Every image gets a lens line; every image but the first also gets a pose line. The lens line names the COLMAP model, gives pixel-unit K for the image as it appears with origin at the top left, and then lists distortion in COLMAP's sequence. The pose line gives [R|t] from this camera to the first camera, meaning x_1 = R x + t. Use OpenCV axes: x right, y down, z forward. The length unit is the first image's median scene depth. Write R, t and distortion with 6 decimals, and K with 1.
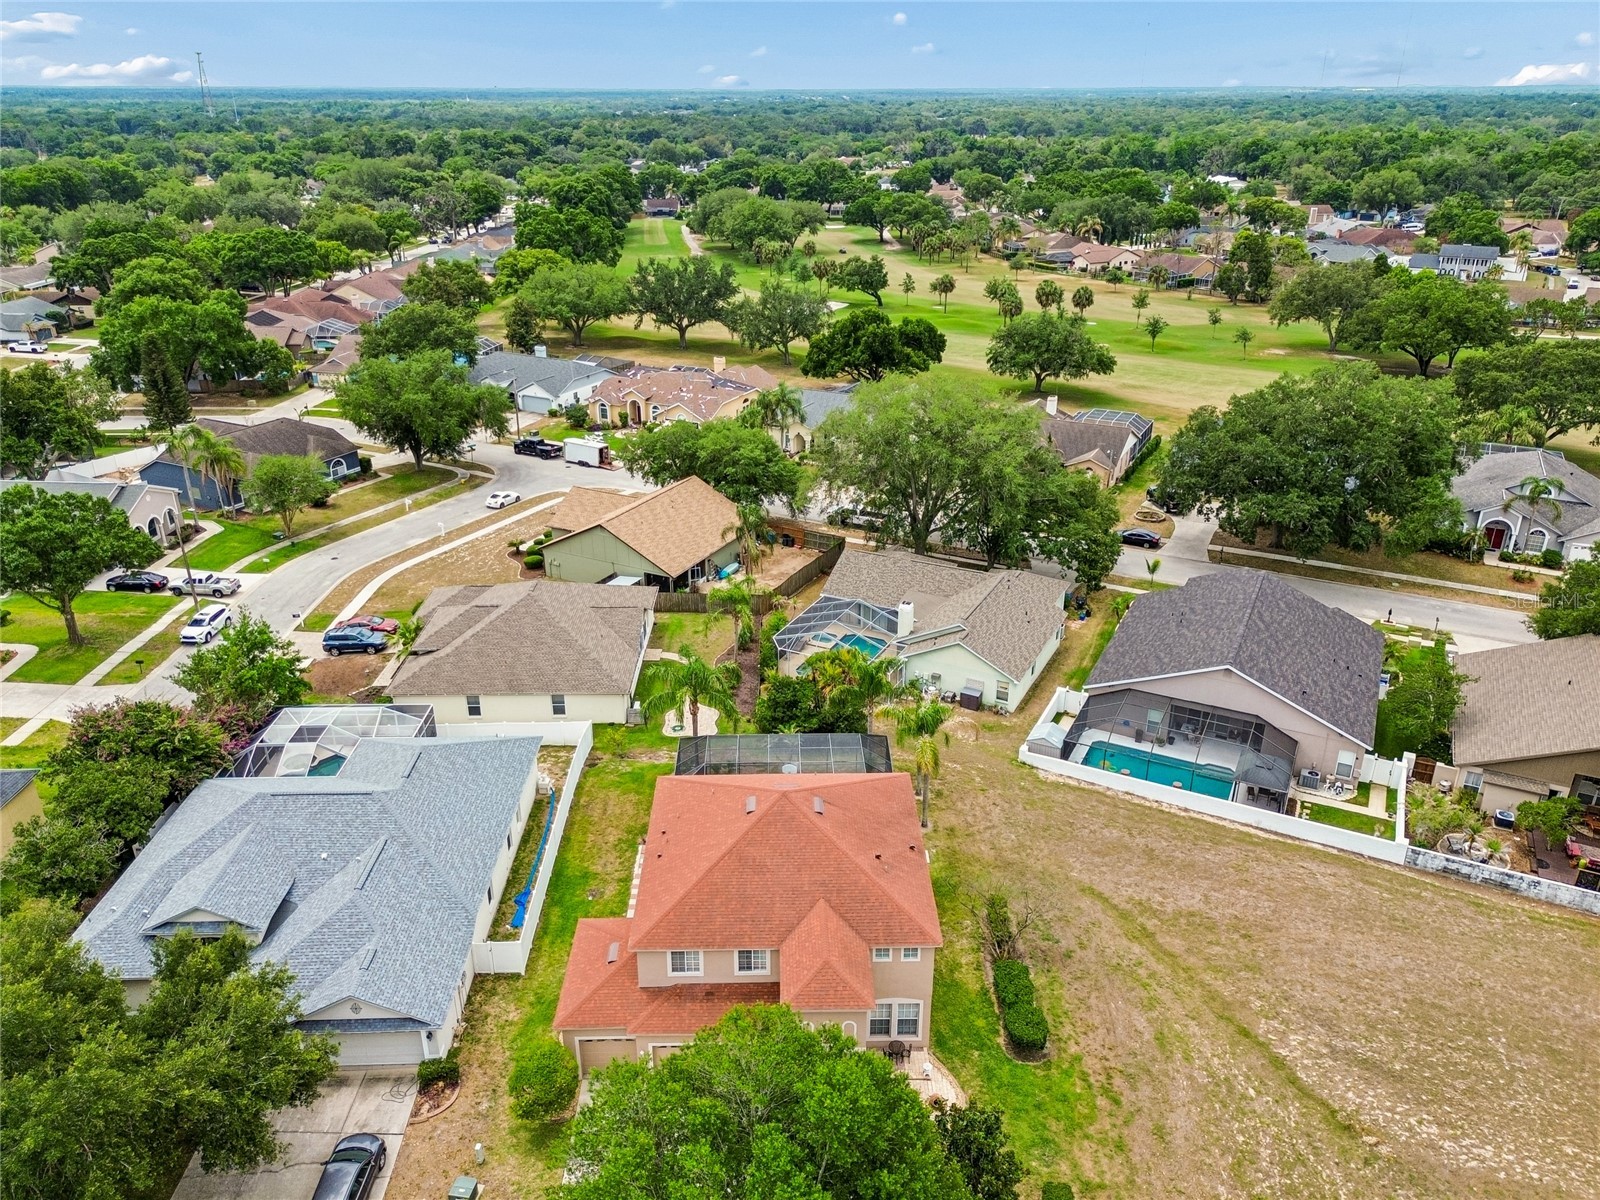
lens RADIAL K [[1144.7, 0, 800.0], [0, 1144.7, 600.0], [0, 0, 1]] dist [0.055761, -0.047959]
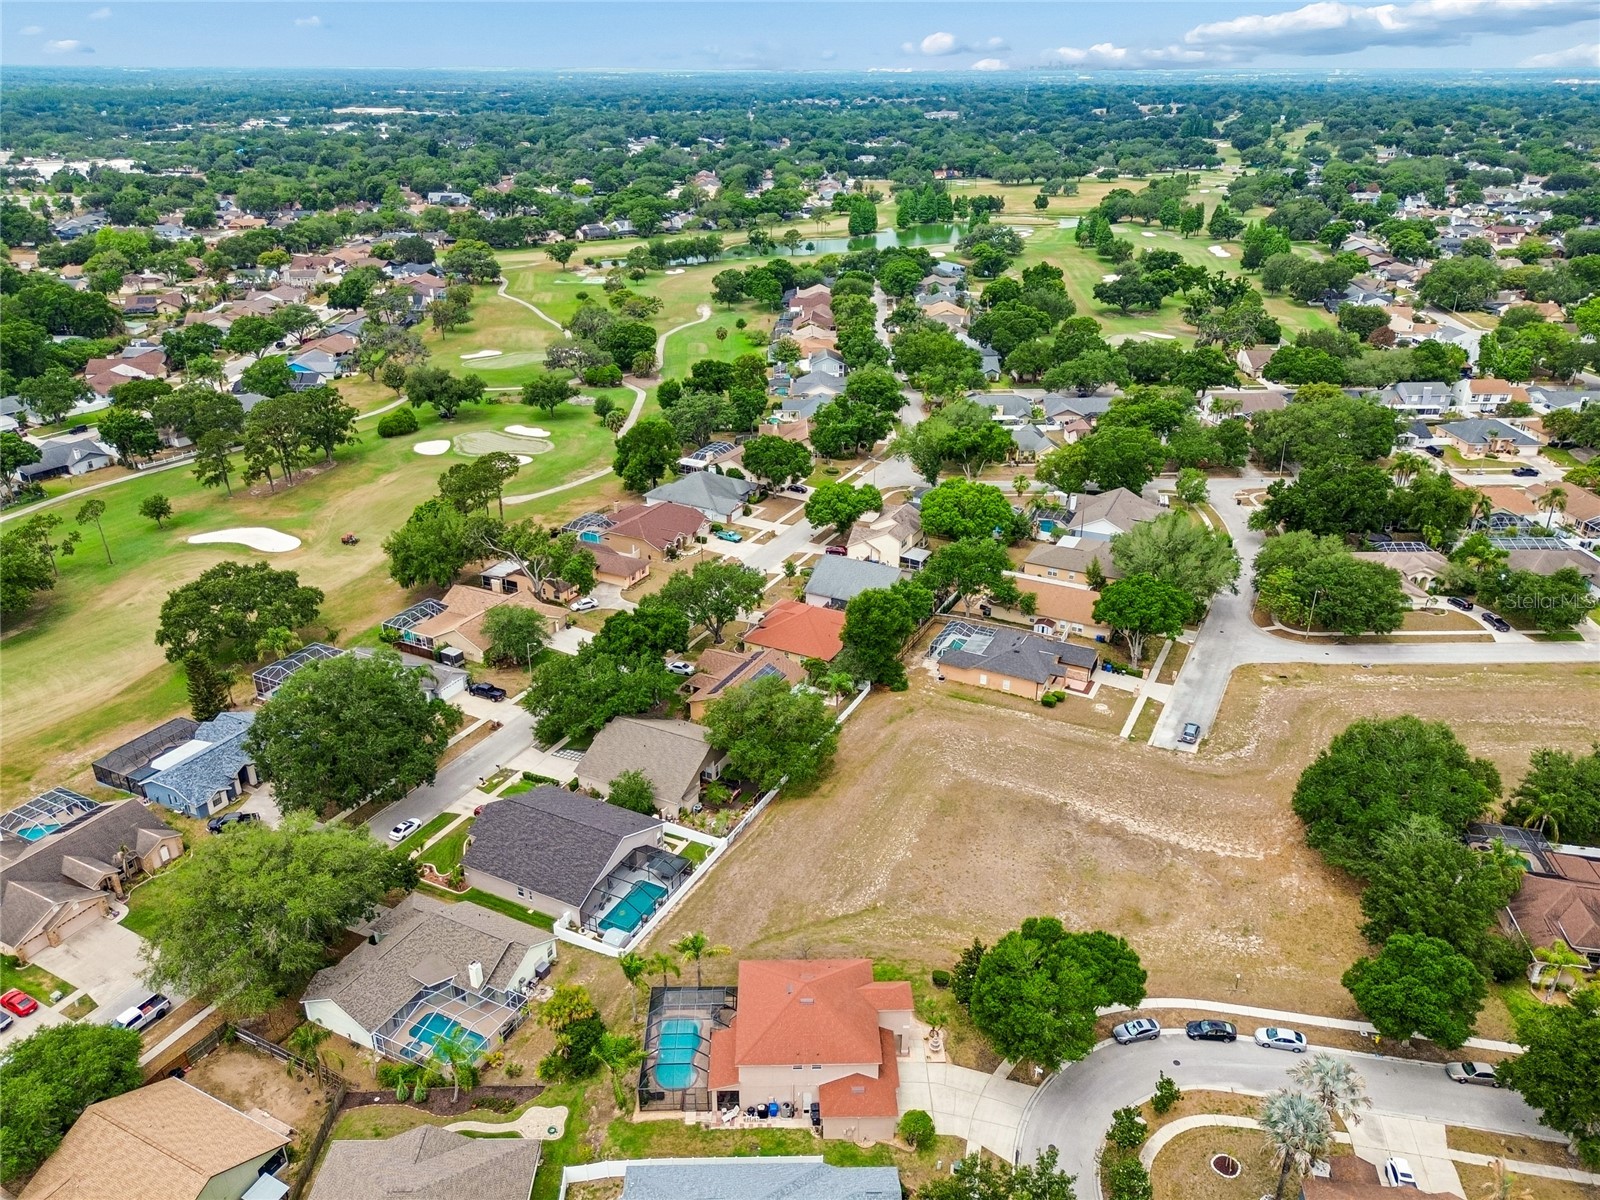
lens RADIAL K [[1144.7, 0, 800.0], [0, 1144.7, 600.0], [0, 0, 1]] dist [0.055761, -0.047959]
pose [[-0.000808, -0.419767, 0.907632, -1.074796], [0.401939, 0.830952, 0.384661, -0.805878], [-0.915666, 0.365123, 0.168050, 0.283901]]
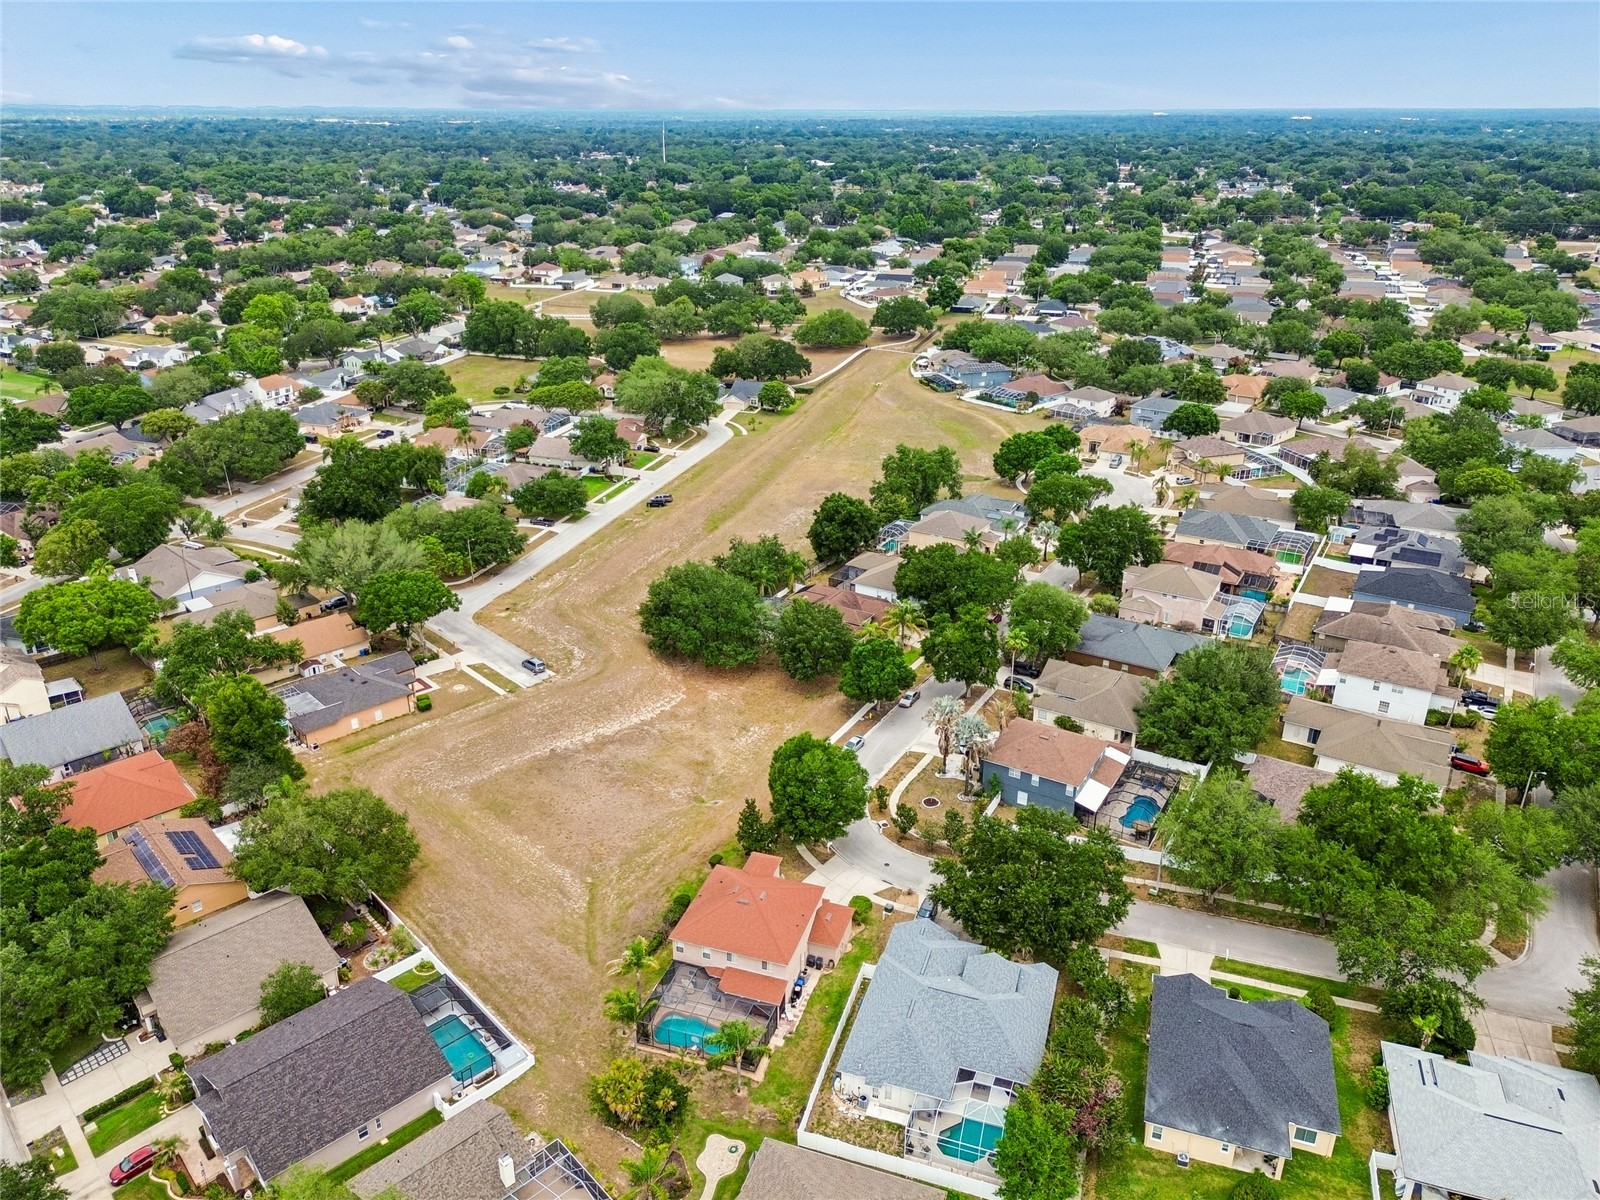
lens RADIAL K [[1185.3, 0, 764.9], [0, 1185.3, 571.2], [0, 0, 1]] dist [0.103455, -0.000352]
pose [[-0.933042, -0.125081, 0.337324, -0.531286], [0.153830, 0.708879, 0.688351, -1.324615], [-0.325221, 0.694150, -0.642173, 1.428063]]
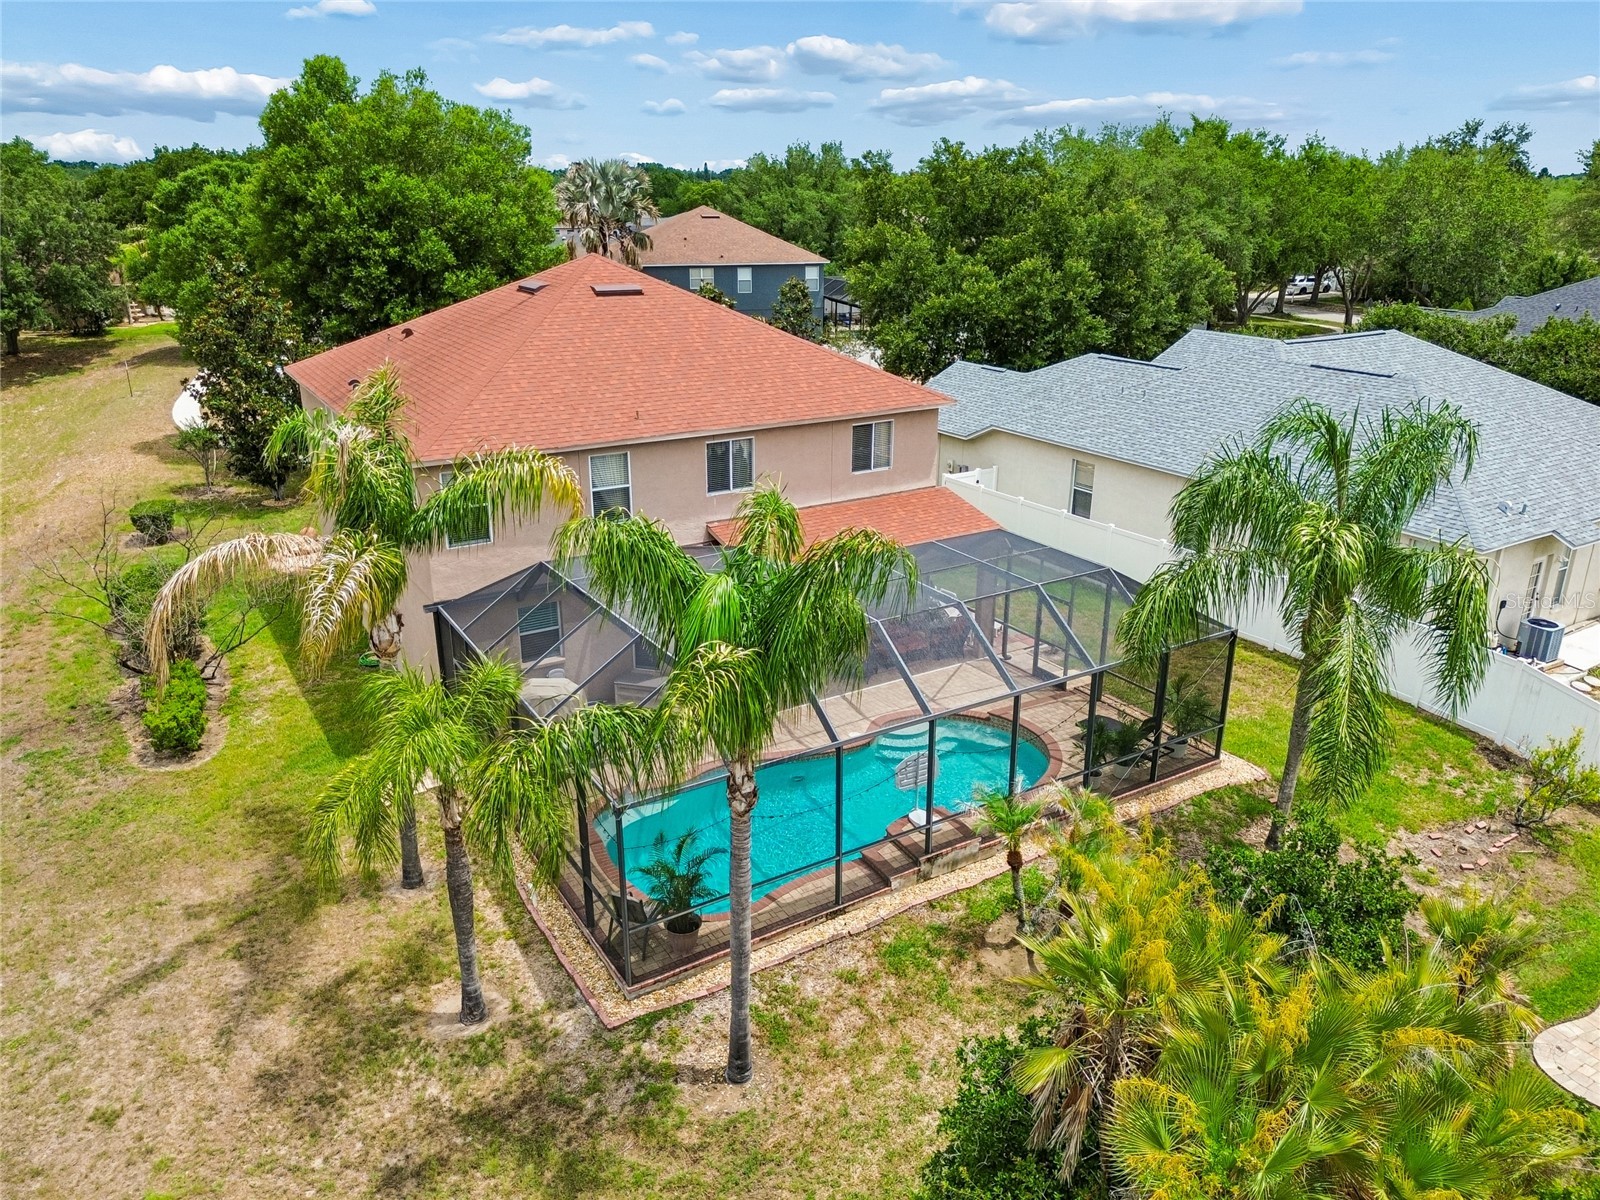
lens RADIAL K [[1130.7, 0, 807.9], [0, 1130.7, 625.3], [0, 0, 1]] dist [0.051768, -0.026431]
pose [[-0.857449, 0.175775, -0.483615, 0.129380], [-0.215198, 0.731214, 0.647314, -0.051358], [0.467408, 0.659112, -0.589153, 1.003582]]
